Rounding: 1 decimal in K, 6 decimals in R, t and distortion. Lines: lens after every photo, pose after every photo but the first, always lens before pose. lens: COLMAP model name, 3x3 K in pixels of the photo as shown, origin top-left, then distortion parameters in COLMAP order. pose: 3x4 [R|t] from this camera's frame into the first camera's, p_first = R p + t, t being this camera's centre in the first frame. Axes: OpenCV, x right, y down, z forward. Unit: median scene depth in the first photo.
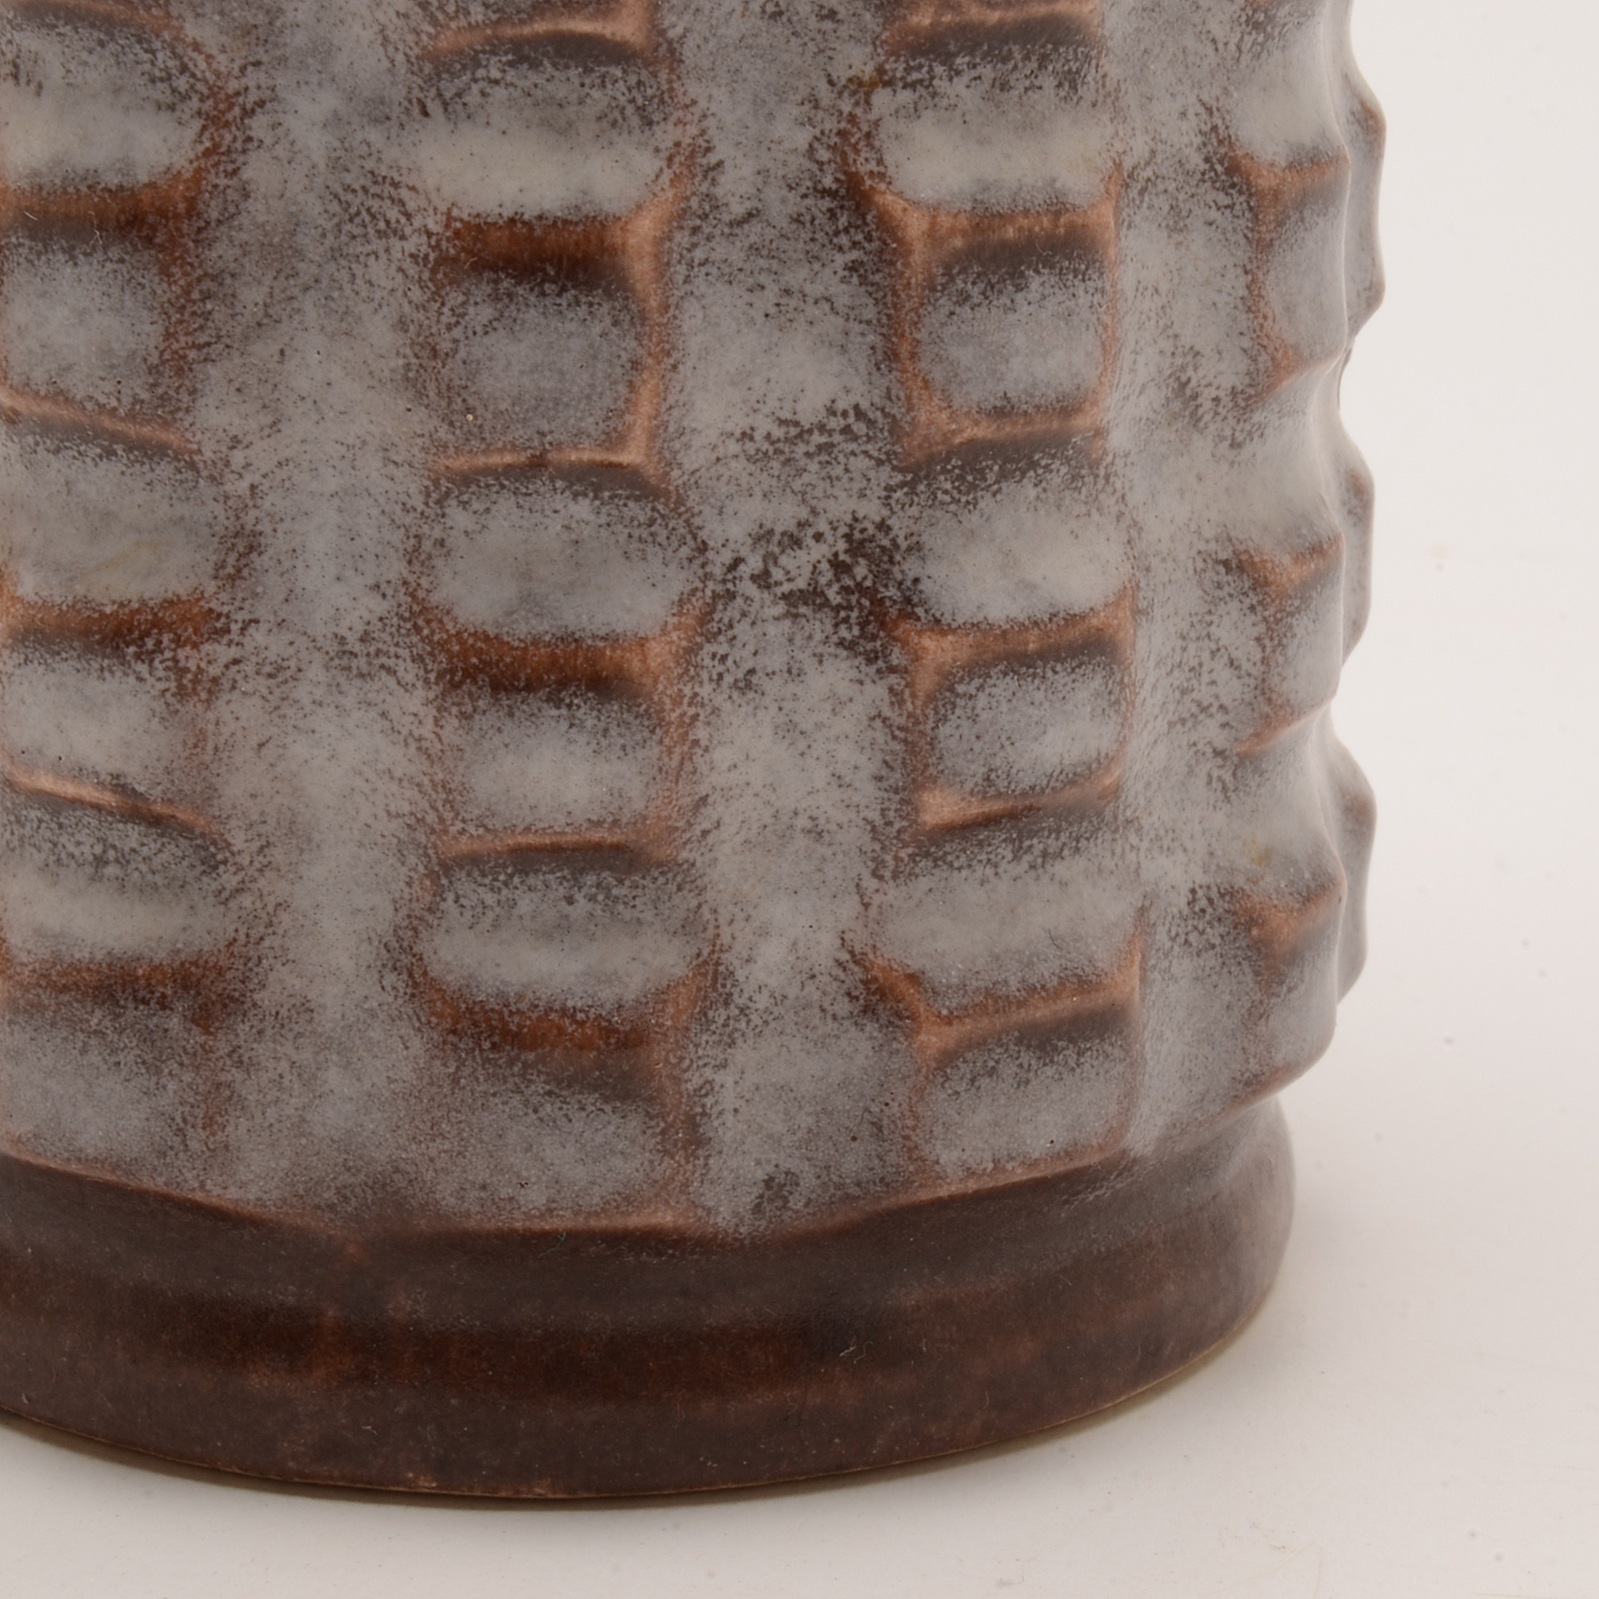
lens RADIAL K [[4984.1, 0, 990.3], [0, 4984.1, 798.5], [0, 0, 1]] dist [-0.025061, -0.129443]
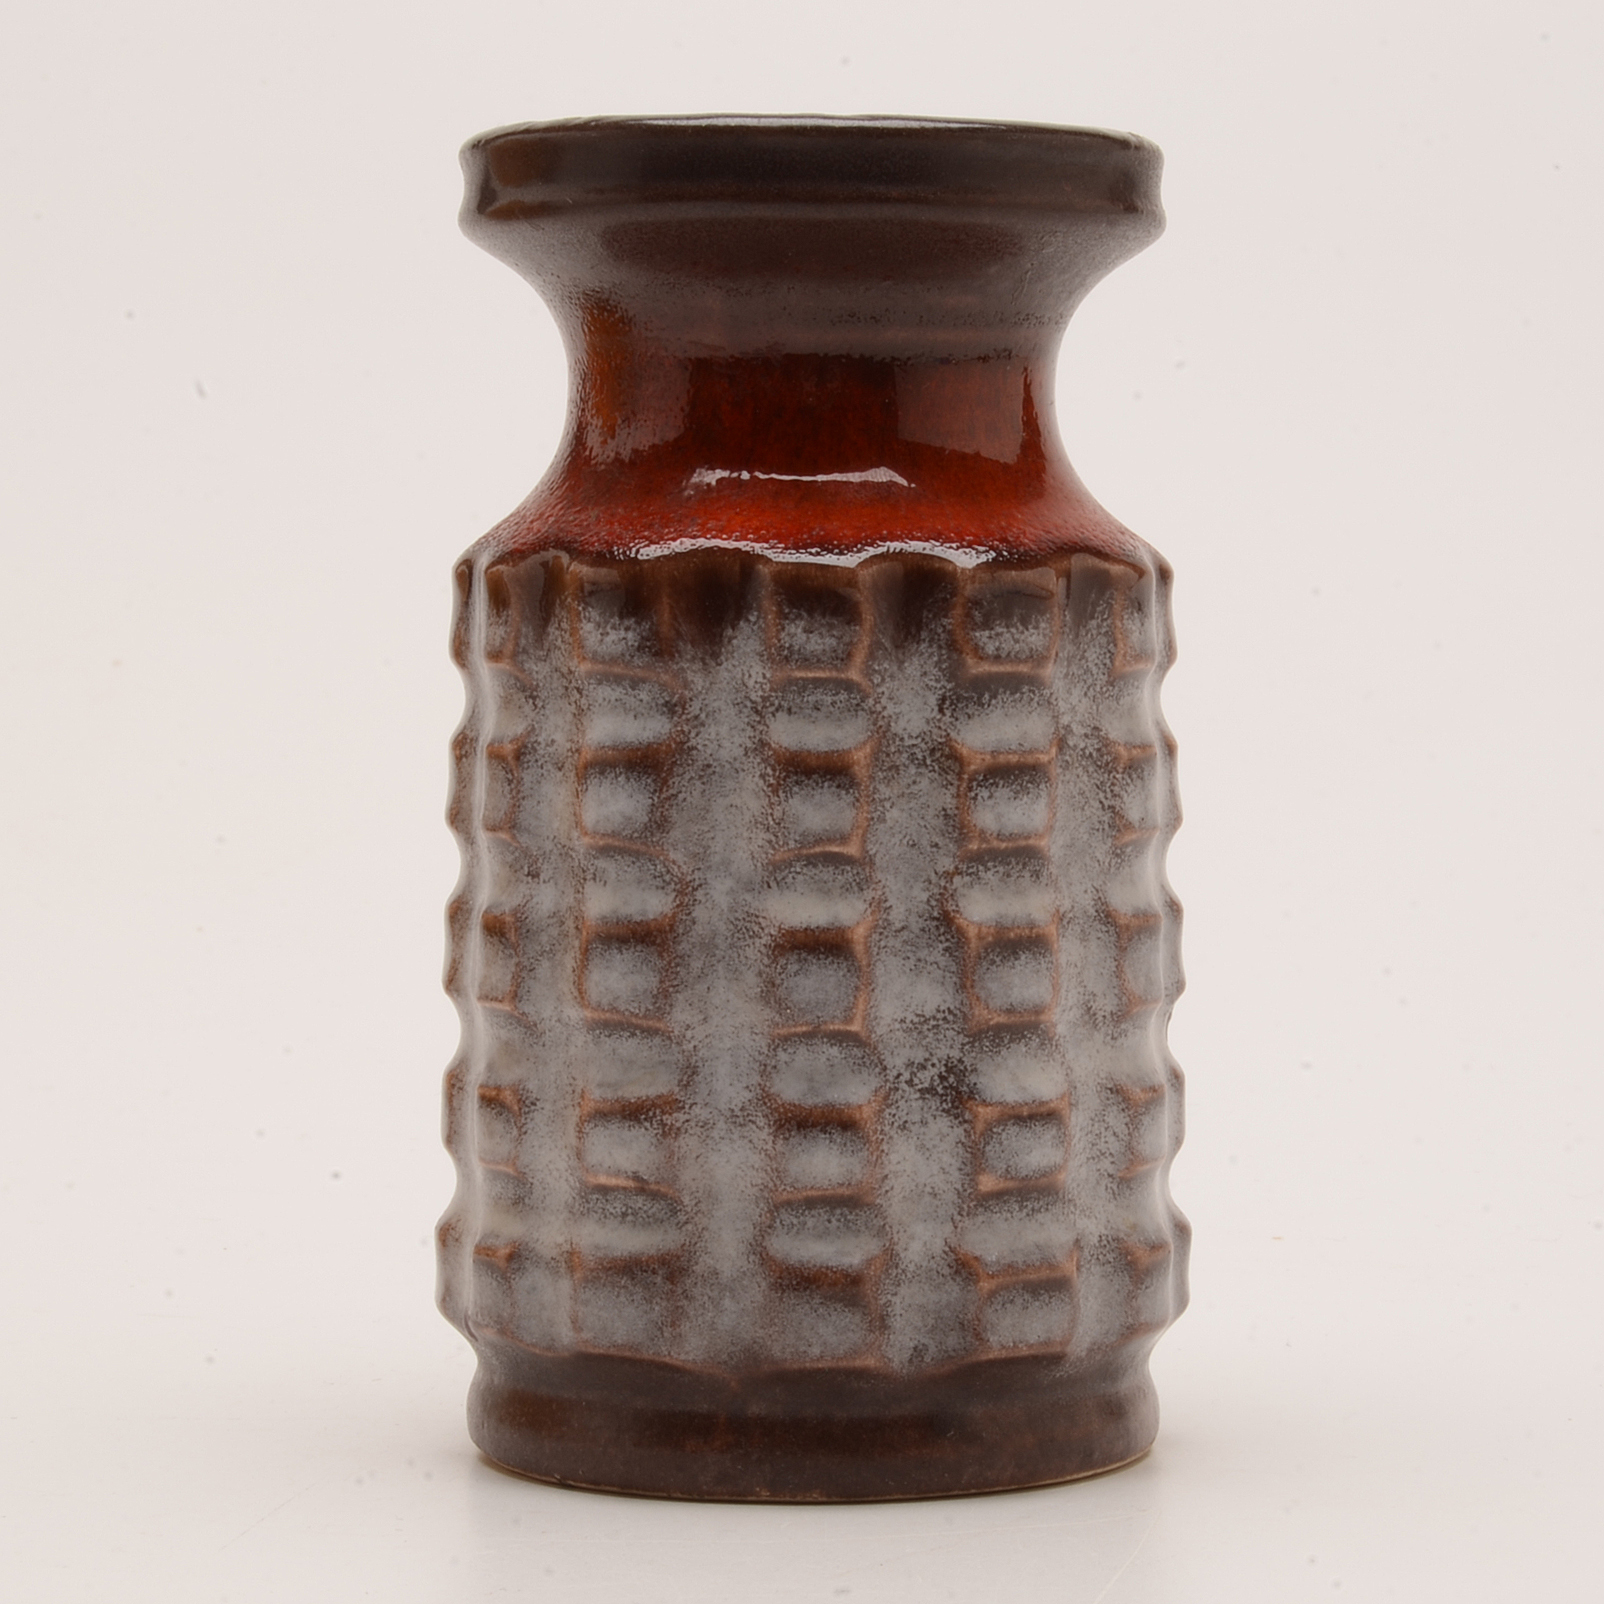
lens RADIAL K [[4999.7, 0, 993.4], [0, 4999.7, 801.0], [0, 0, 1]] dist [-0.025061, -0.129443]
pose [[0.999789, -0.020038, -0.004456, 0.006952], [0.018508, 0.973821, -0.226561, 0.360251], [0.008879, 0.226431, 0.973987, -1.324349]]
